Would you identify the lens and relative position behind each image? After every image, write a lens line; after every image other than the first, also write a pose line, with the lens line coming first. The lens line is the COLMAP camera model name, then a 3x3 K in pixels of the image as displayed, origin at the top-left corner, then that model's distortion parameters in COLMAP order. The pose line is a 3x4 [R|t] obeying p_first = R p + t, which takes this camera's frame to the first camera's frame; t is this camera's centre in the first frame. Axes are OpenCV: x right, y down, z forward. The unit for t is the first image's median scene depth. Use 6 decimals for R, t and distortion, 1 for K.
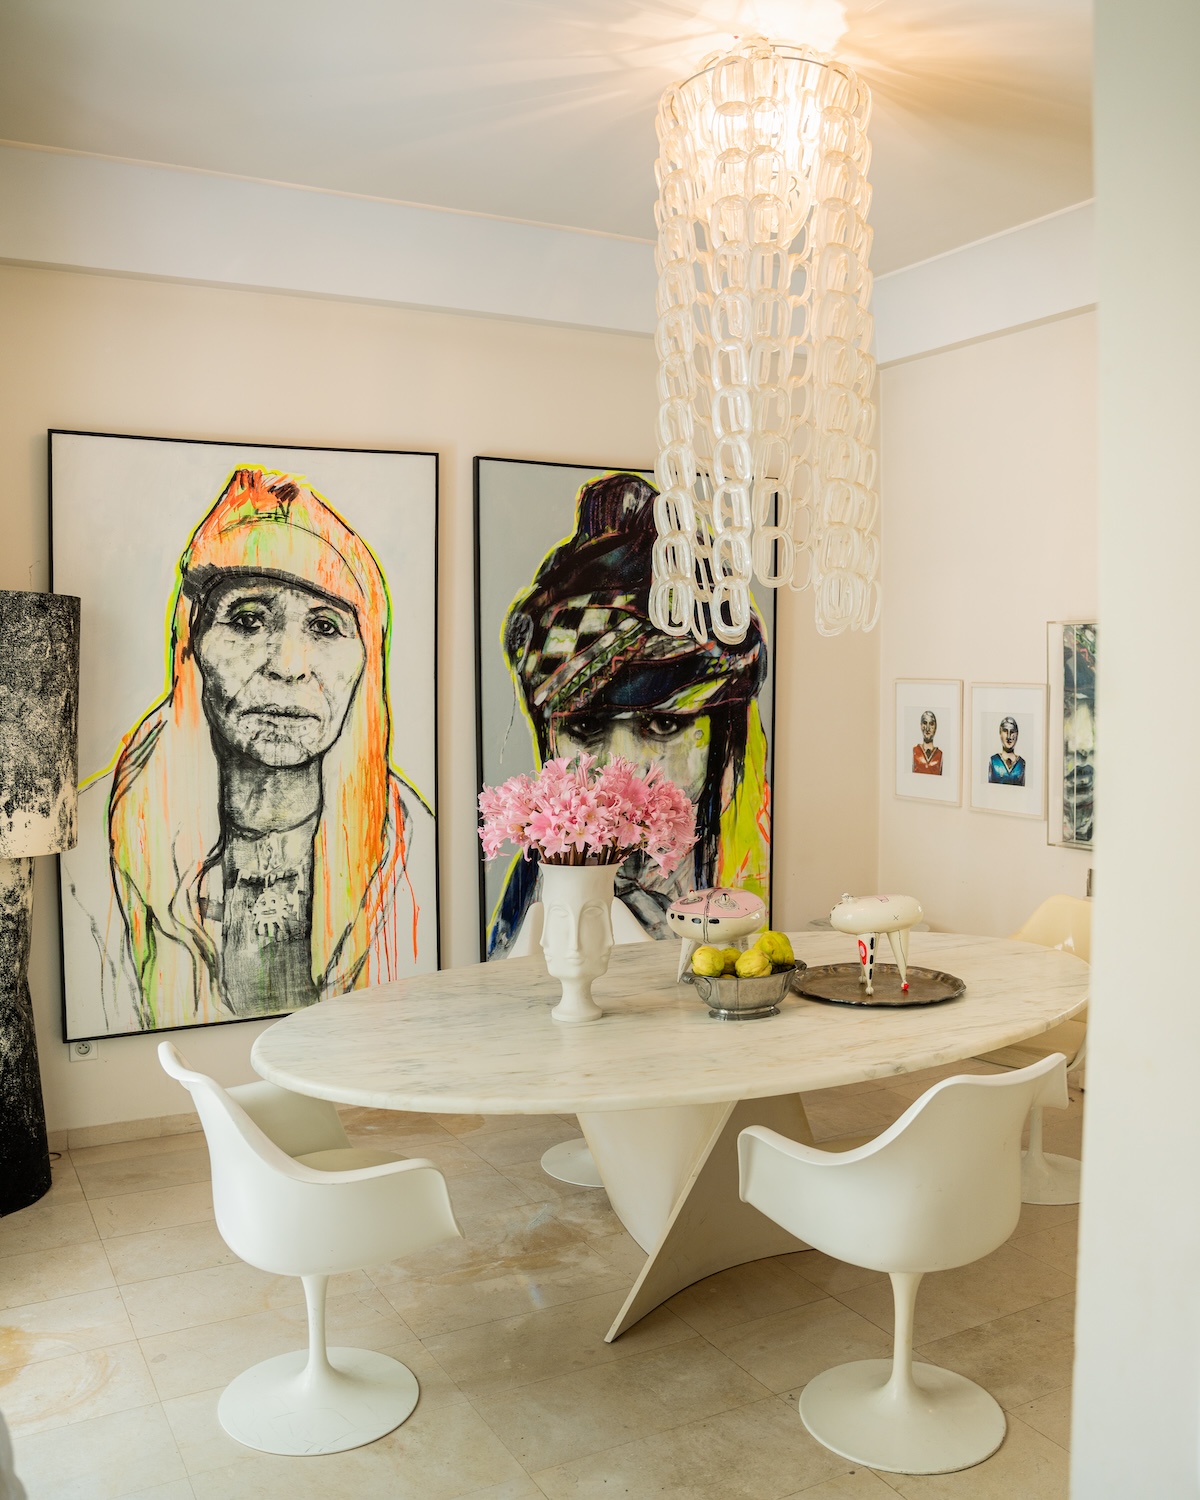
lens RADIAL K [[1266.3, 0, 600.0], [0, 1266.3, 750.0], [0, 0, 1]] dist [-0.006653, -0.000502]
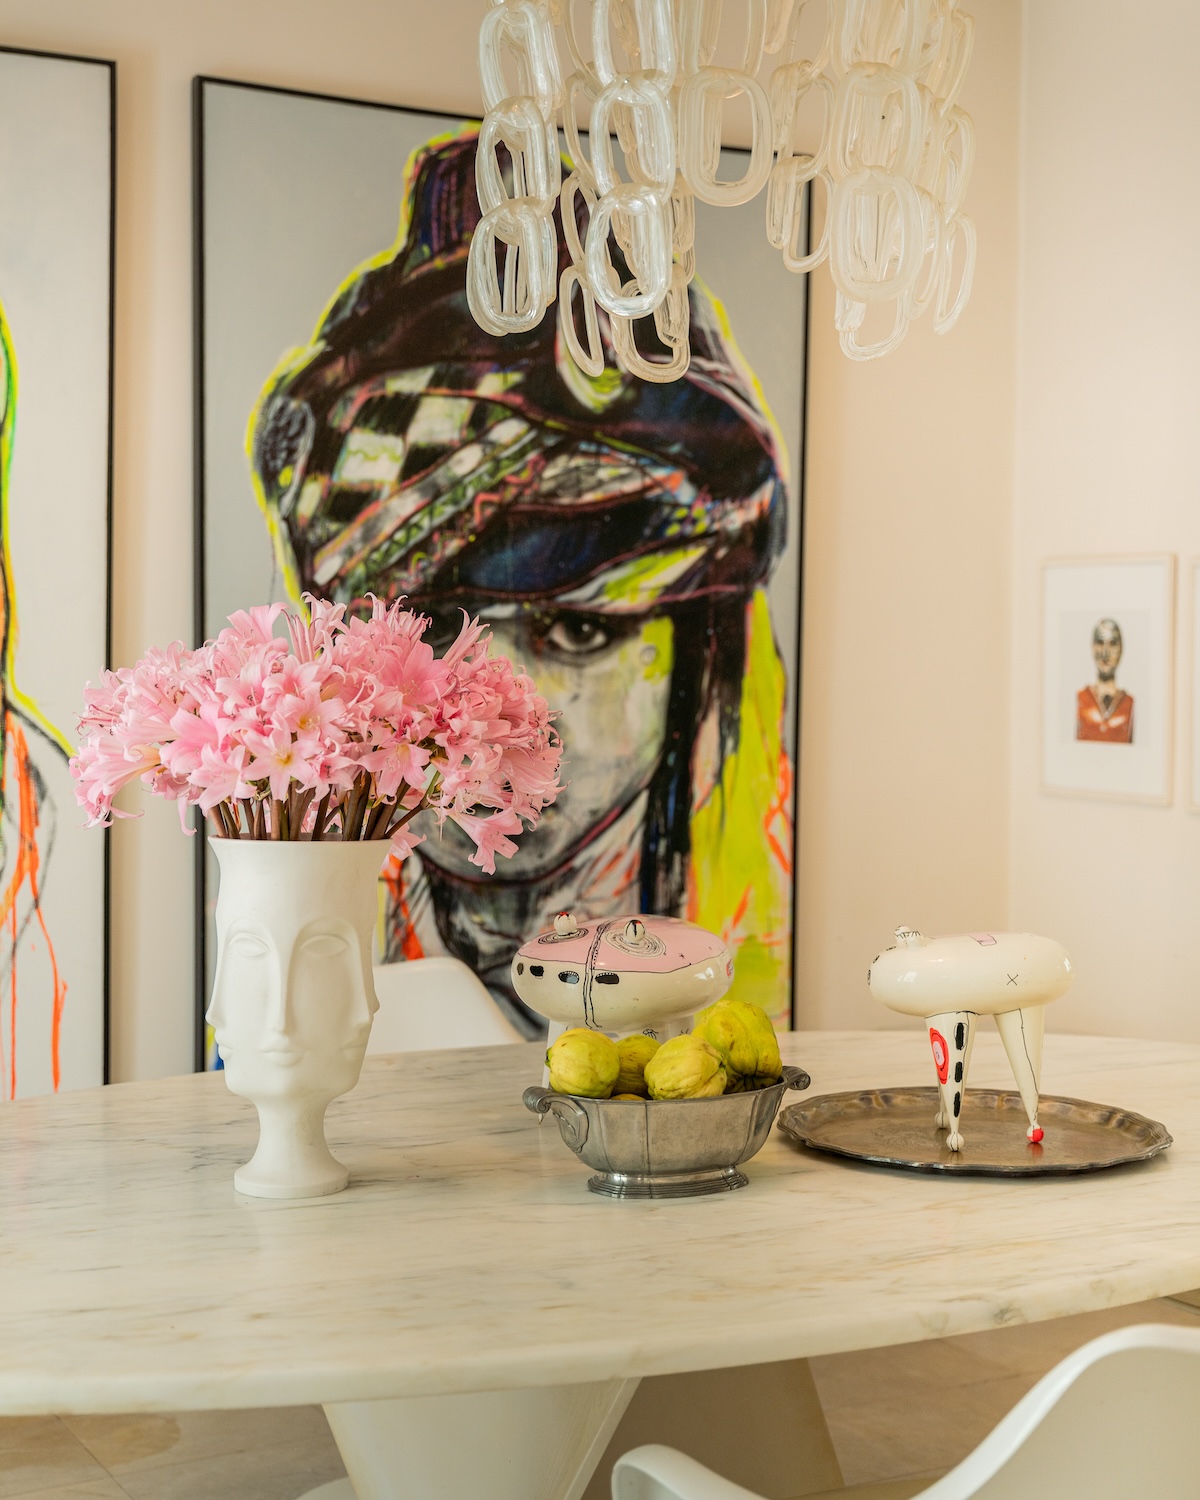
lens RADIAL K [[2017.3, 0, 600.0], [0, 2017.3, 750.0], [0, 0, 1]] dist [0.133557, 0.002115]
pose [[0.999916, 0.011270, -0.006409, 0.067340], [-0.011499, 0.999254, -0.036858, 0.059149], [0.005989, 0.036929, 0.999300, 0.201215]]
